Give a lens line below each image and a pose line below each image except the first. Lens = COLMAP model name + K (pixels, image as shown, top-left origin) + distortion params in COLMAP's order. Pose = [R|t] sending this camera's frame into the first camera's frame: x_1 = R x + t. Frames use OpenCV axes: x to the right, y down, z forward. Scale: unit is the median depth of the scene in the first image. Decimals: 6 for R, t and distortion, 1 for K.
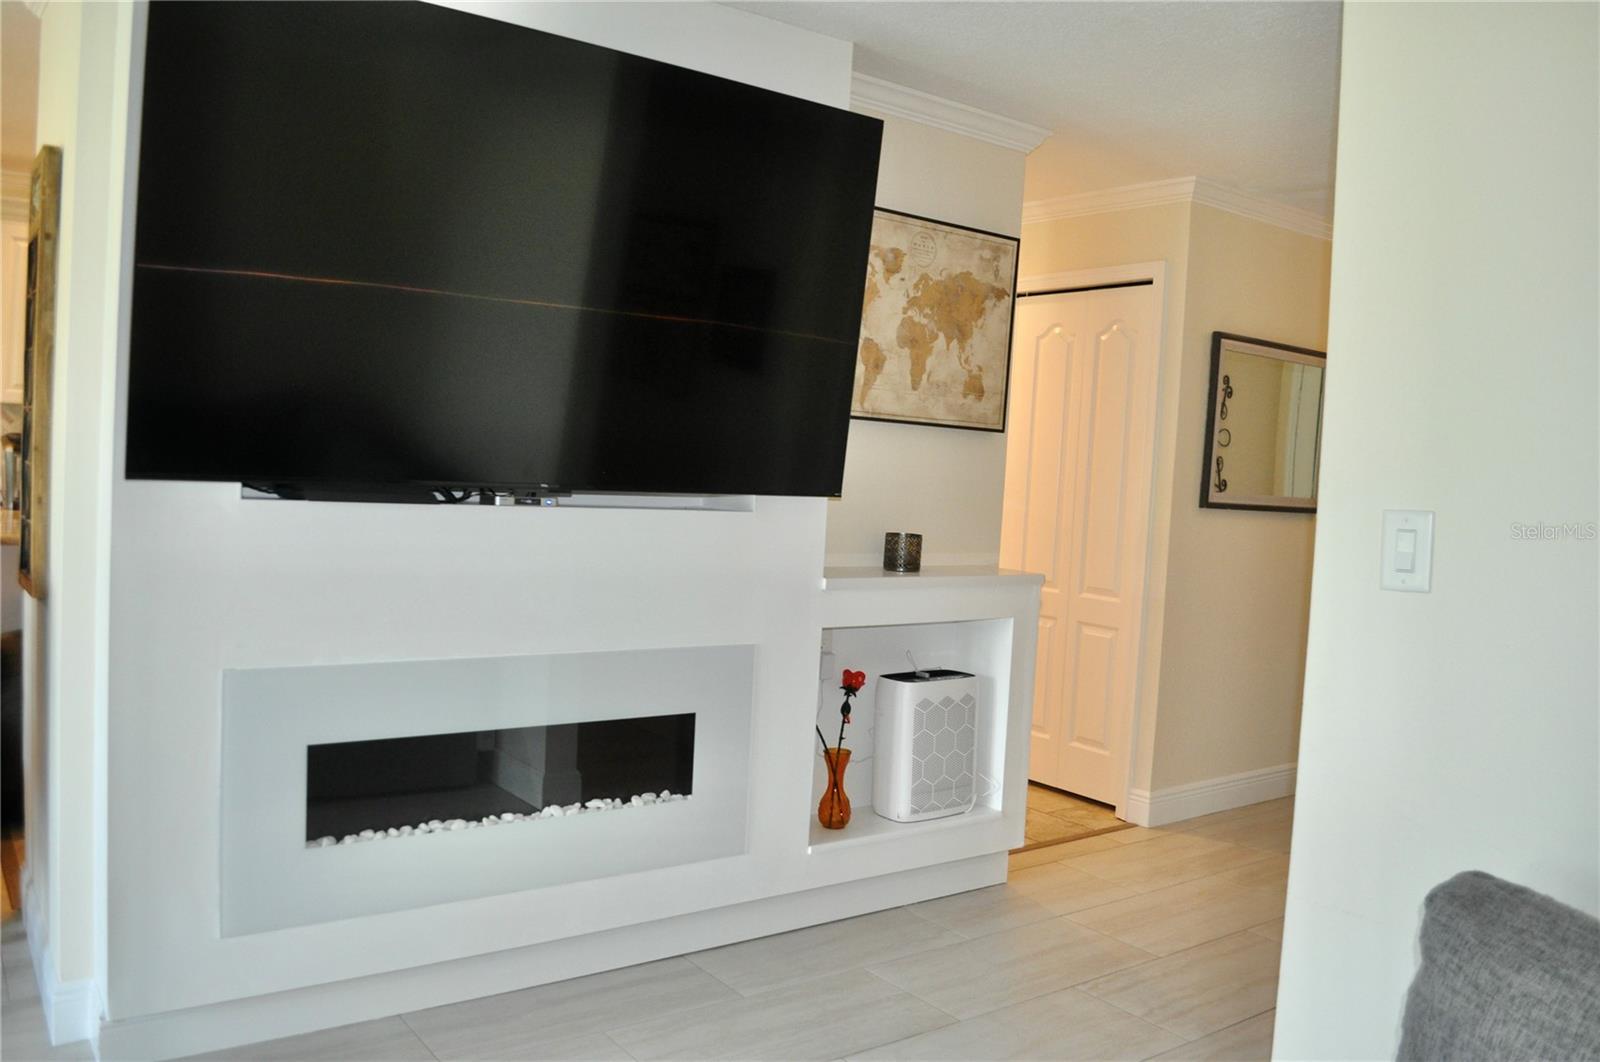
lens RADIAL K [[1264.2, 0, 816.1], [0, 1264.2, 529.7], [0, 0, 1]] dist [-0.078995, 0.005092]
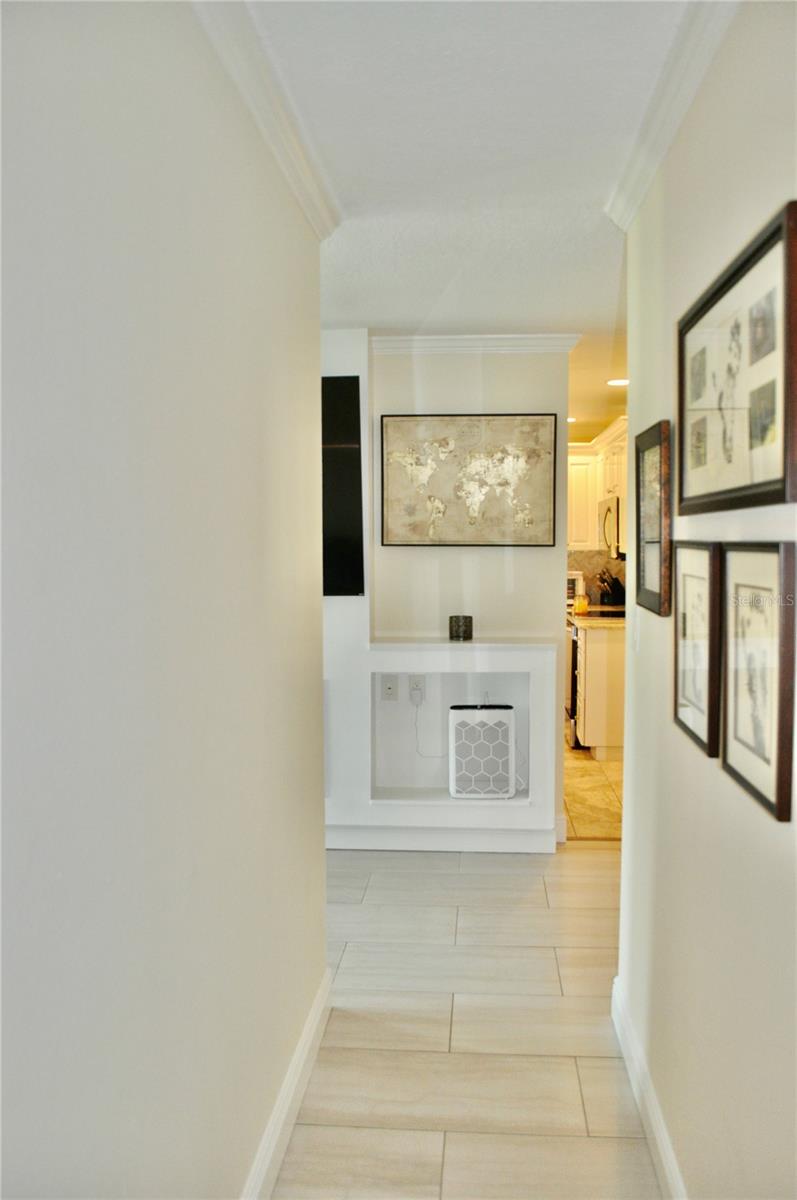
lens RADIAL K [[948.2, 0, 398.5], [0, 948.2, 600.0], [0, 0, 1]] dist [-0.078995, 0.005092]
pose [[0.740215, -0.014833, -0.672207, 0.809167], [0.008992, 0.999886, -0.012163, -0.003264], [0.672310, 0.002959, 0.740263, 0.068809]]
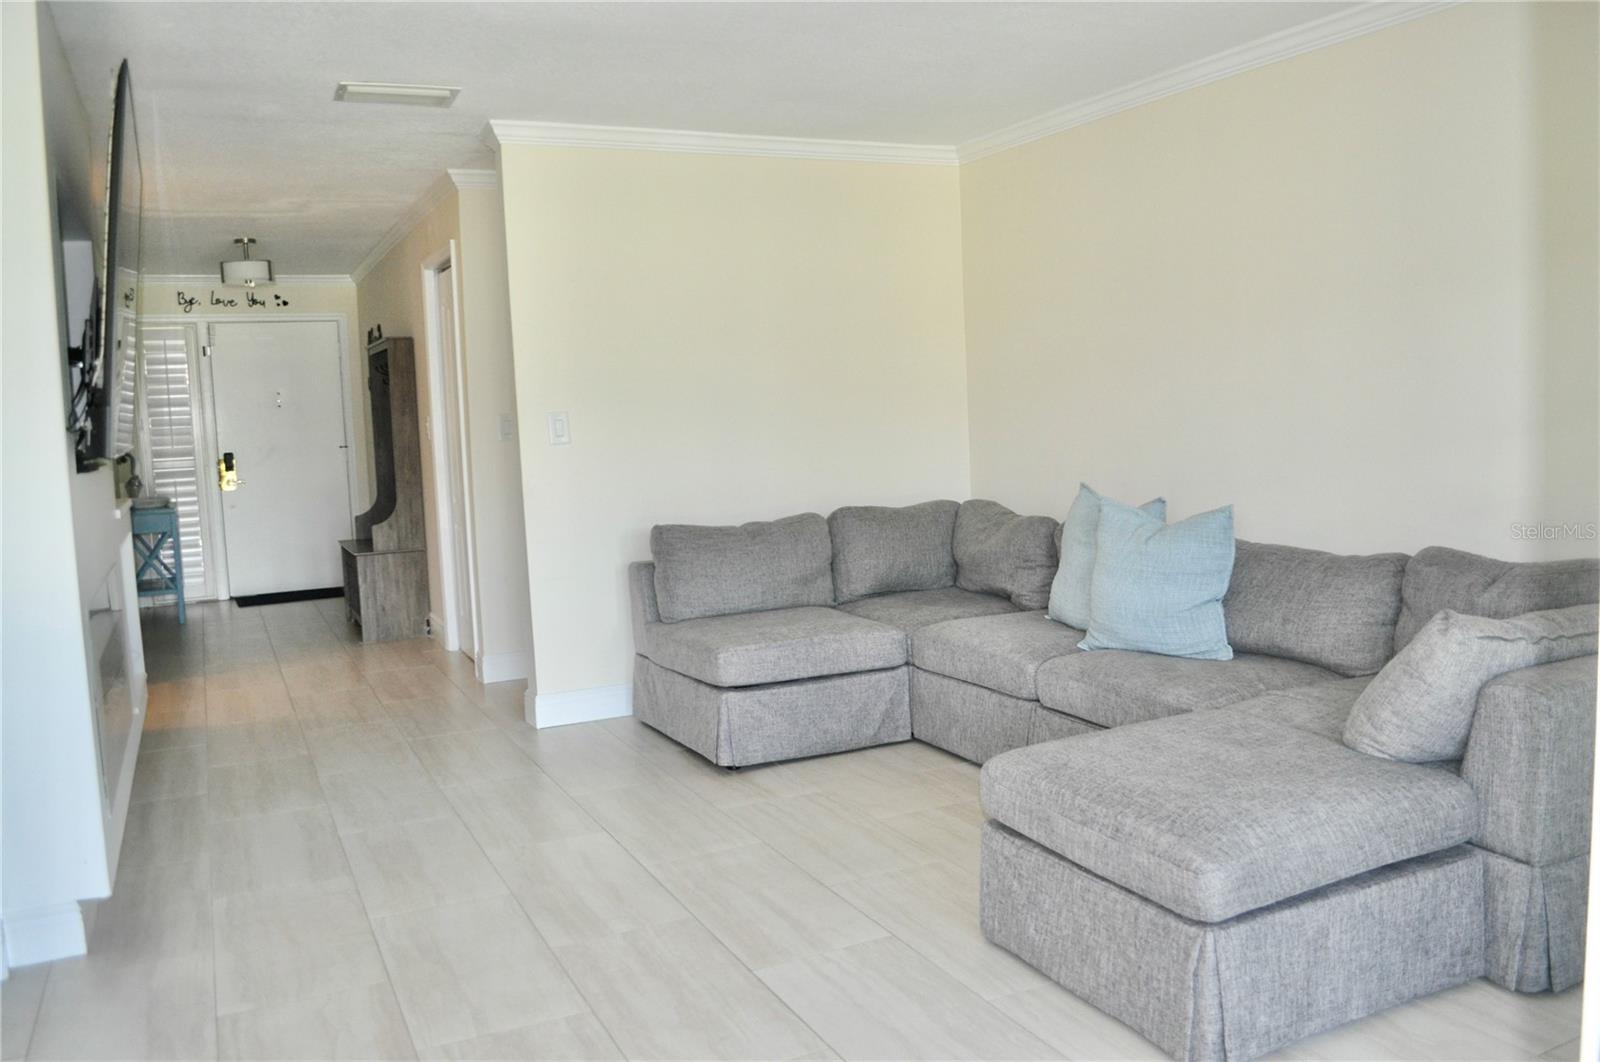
lens RADIAL K [[1264.2, 0, 816.1], [0, 1264.2, 529.7], [0, 0, 1]] dist [-0.078995, 0.005092]
pose [[0.184944, -0.160617, 0.969535, -1.040378], [0.102388, 0.984334, 0.143537, -0.049919], [-0.977401, 0.072722, 0.198492, 0.005022]]
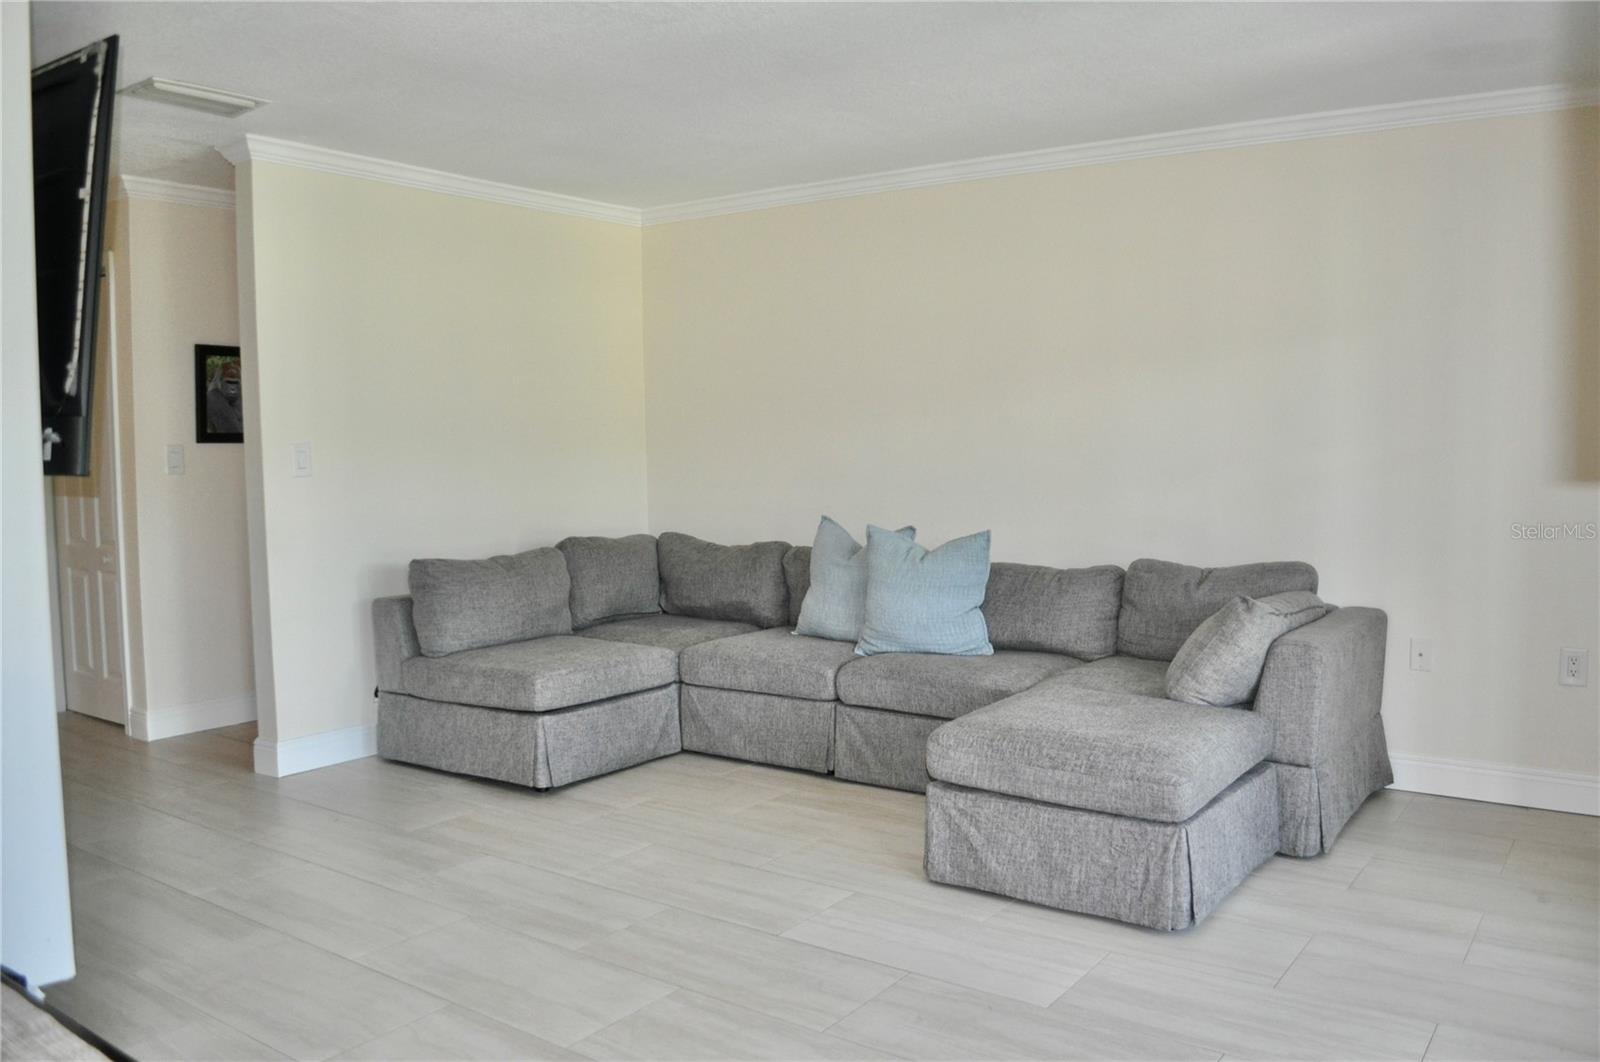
lens RADIAL K [[1264.2, 0, 816.1], [0, 1264.2, 529.7], [0, 0, 1]] dist [-0.078995, 0.005092]
pose [[-0.301512, -0.122174, 0.945602, -1.144920], [0.044758, 0.988850, 0.142033, -0.079153], [-0.952411, 0.085148, -0.292682, 0.419656]]
